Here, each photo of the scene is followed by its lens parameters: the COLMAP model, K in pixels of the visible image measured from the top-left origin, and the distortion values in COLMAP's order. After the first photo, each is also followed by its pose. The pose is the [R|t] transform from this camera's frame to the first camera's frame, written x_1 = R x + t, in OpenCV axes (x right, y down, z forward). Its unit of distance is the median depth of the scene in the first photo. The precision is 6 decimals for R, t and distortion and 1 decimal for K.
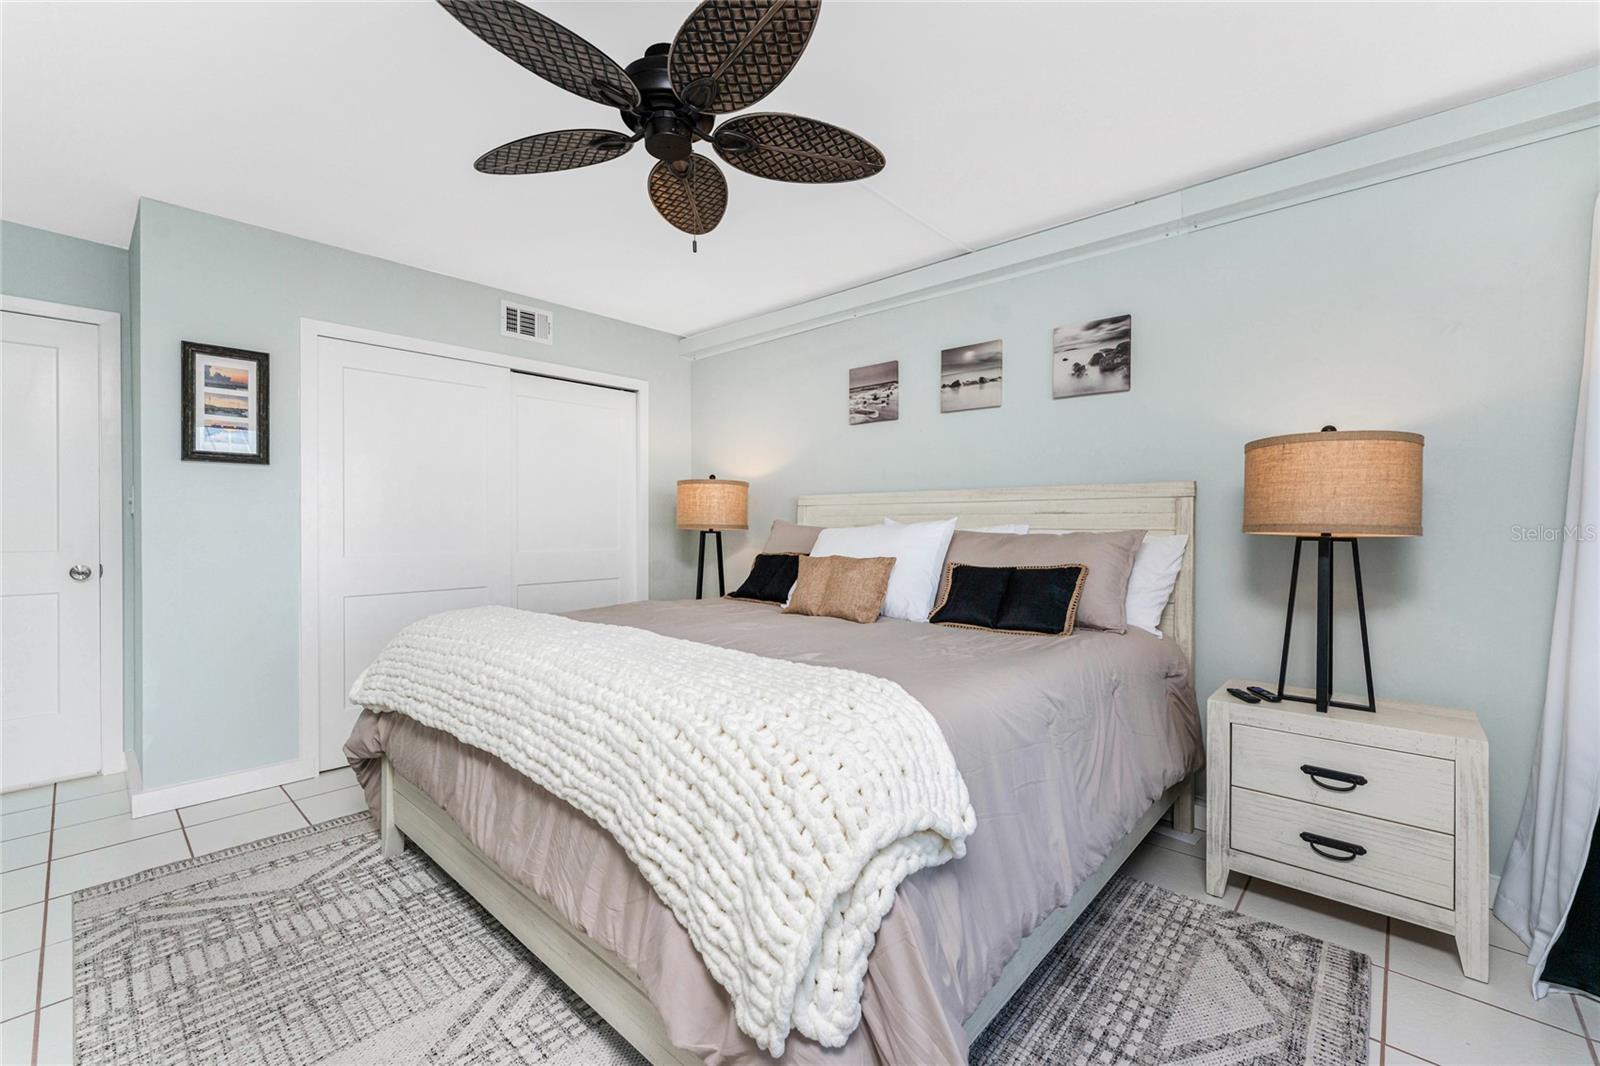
lens RADIAL K [[662.8, 0, 800.8], [0, 662.8, 525.8], [0, 0, 1]] dist [-0.000701, -0.000062]
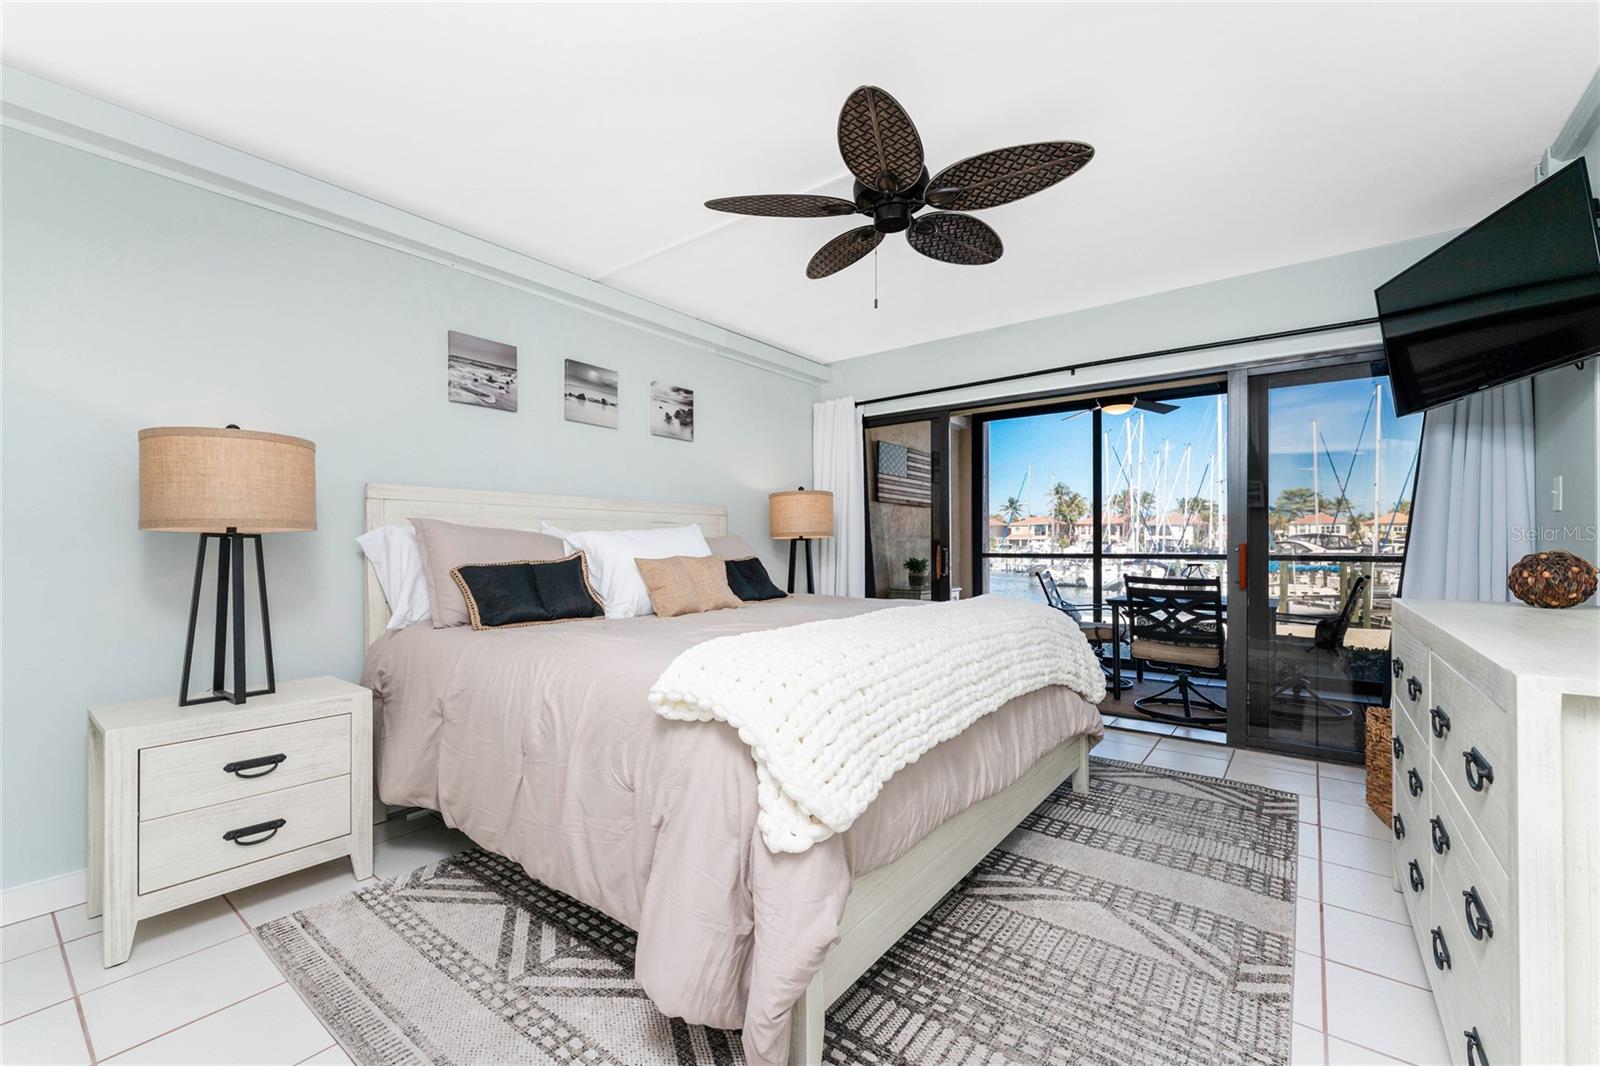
lens RADIAL K [[661.1, 0, 765.5], [0, 661.1, 538.3], [0, 0, 1]] dist [0.053379, -0.000098]
pose [[-0.045628, -0.012658, 0.998878, -0.948814], [-0.017025, 0.999784, 0.011892, -0.004101], [-0.998813, -0.016463, -0.045834, 0.831987]]
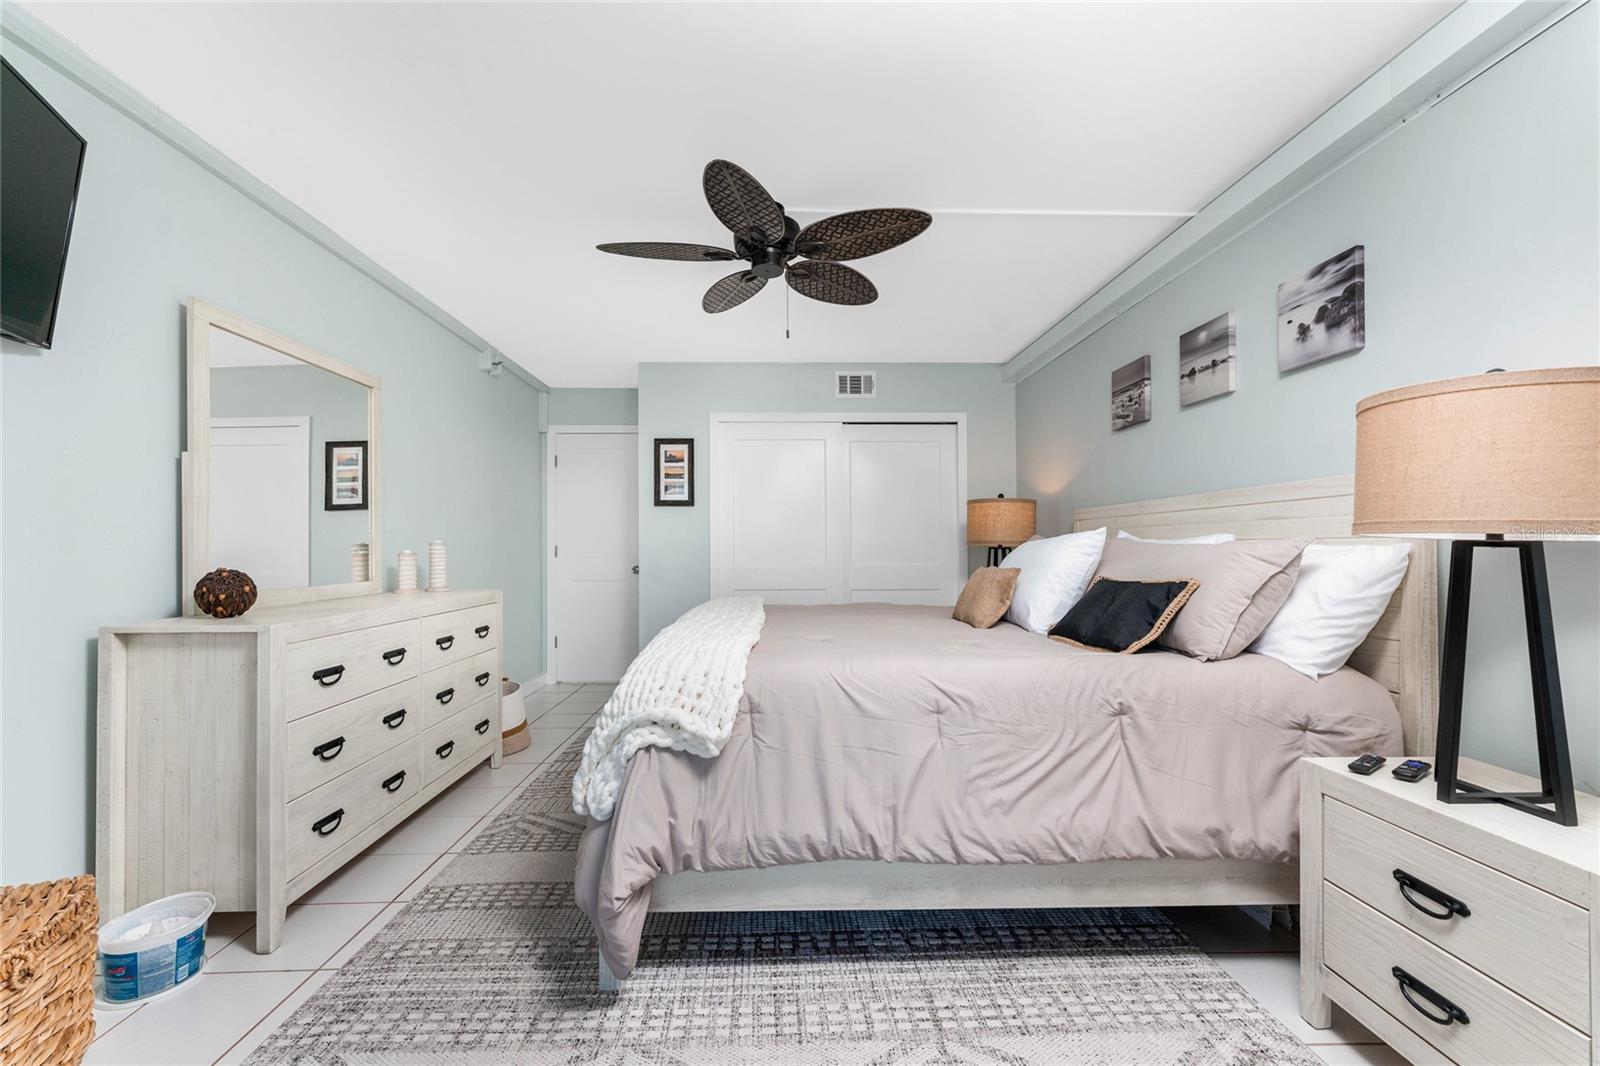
lens RADIAL K [[660.3, 0, 789.5], [0, 660.3, 537.1], [0, 0, 1]] dist [-0.001756, -0.000119]
pose [[0.694083, -0.015225, -0.719734, 0.537103], [0.001371, 0.999802, -0.019827, 0.017363], [0.719894, 0.012775, 0.693967, 0.038649]]
